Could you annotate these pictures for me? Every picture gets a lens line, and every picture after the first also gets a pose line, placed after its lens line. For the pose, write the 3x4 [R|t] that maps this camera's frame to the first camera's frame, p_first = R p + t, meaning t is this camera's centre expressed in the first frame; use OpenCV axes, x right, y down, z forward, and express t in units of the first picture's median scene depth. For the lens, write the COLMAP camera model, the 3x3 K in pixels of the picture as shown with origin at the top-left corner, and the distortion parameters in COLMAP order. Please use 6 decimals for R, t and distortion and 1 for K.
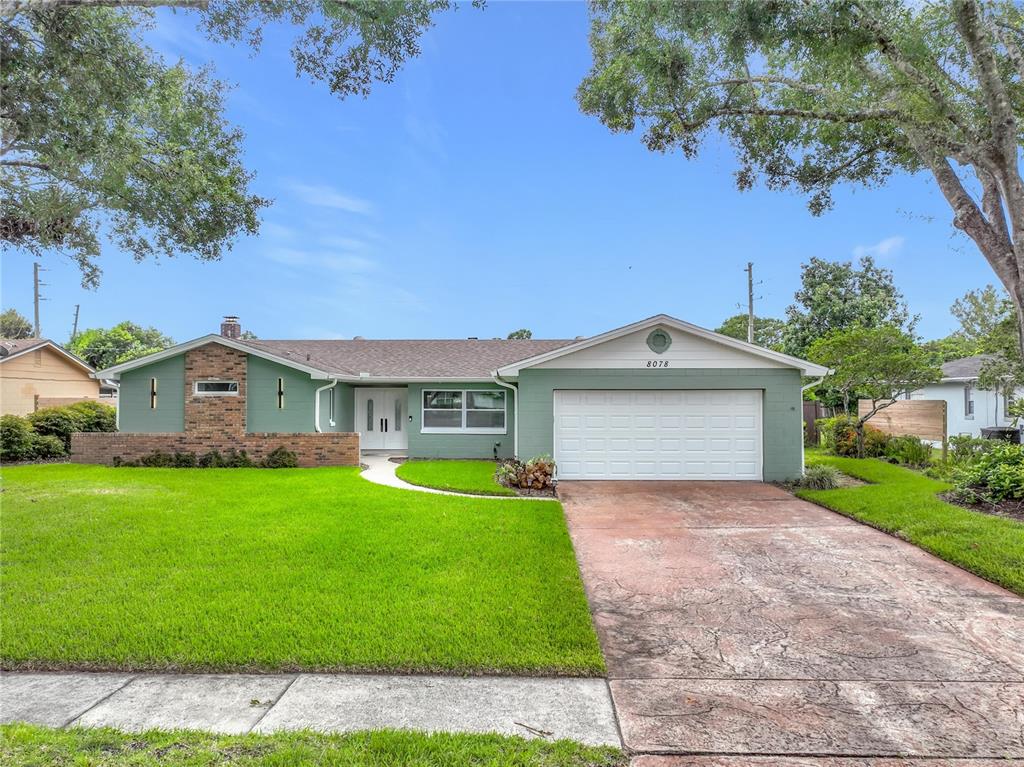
lens RADIAL K [[724.9, 0, 513.5], [0, 724.9, 381.5], [0, 0, 1]] dist [-0.000214, 0.014993]
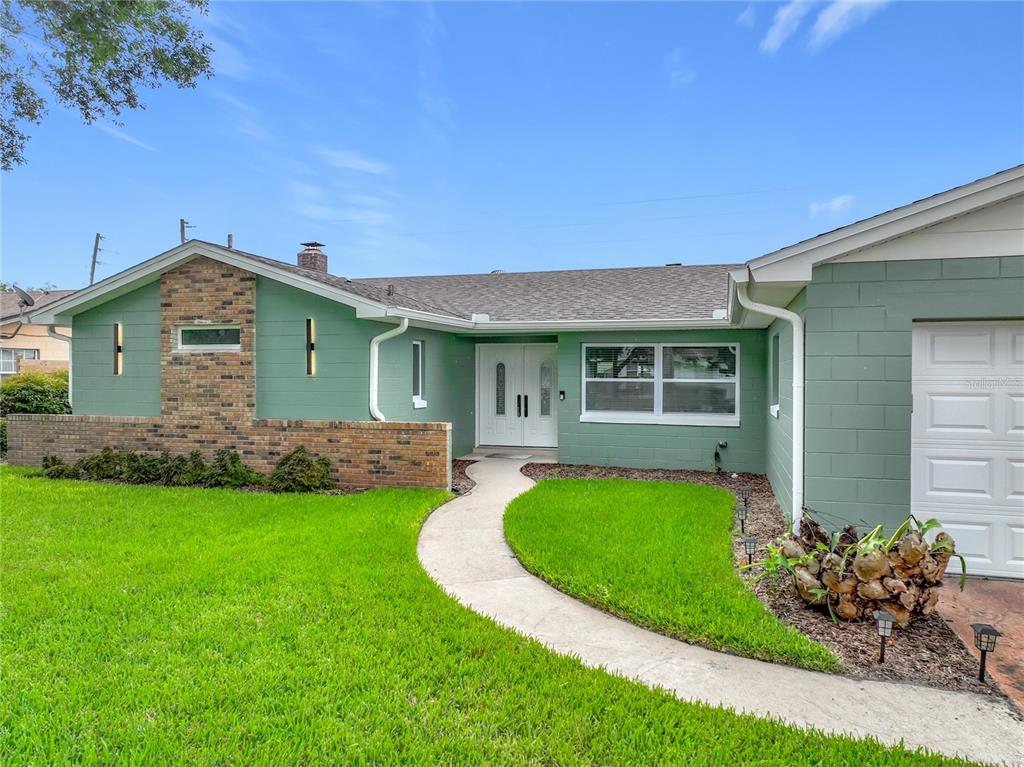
lens RADIAL K [[724.9, 0, 513.5], [0, 724.9, 381.5], [0, 0, 1]] dist [-0.000214, 0.014993]
pose [[0.964029, 0.004486, -0.265758, -0.033502], [0.004782, 0.999403, 0.034214, 0.024382], [0.265753, -0.034255, 0.963432, 0.523443]]
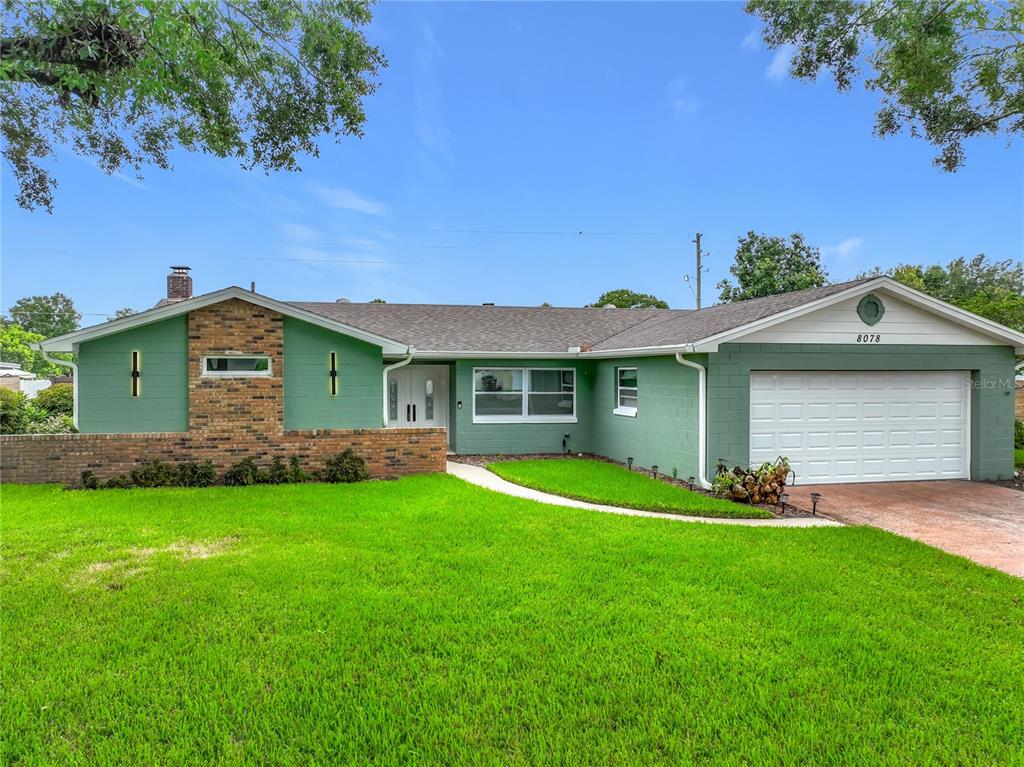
lens RADIAL K [[724.9, 0, 513.5], [0, 724.9, 381.5], [0, 0, 1]] dist [-0.000214, 0.014993]
pose [[0.970550, -0.002566, 0.240888, -0.322323], [-0.006369, 0.999320, 0.036306, -0.002886], [-0.240818, -0.036771, 0.969874, 0.272466]]
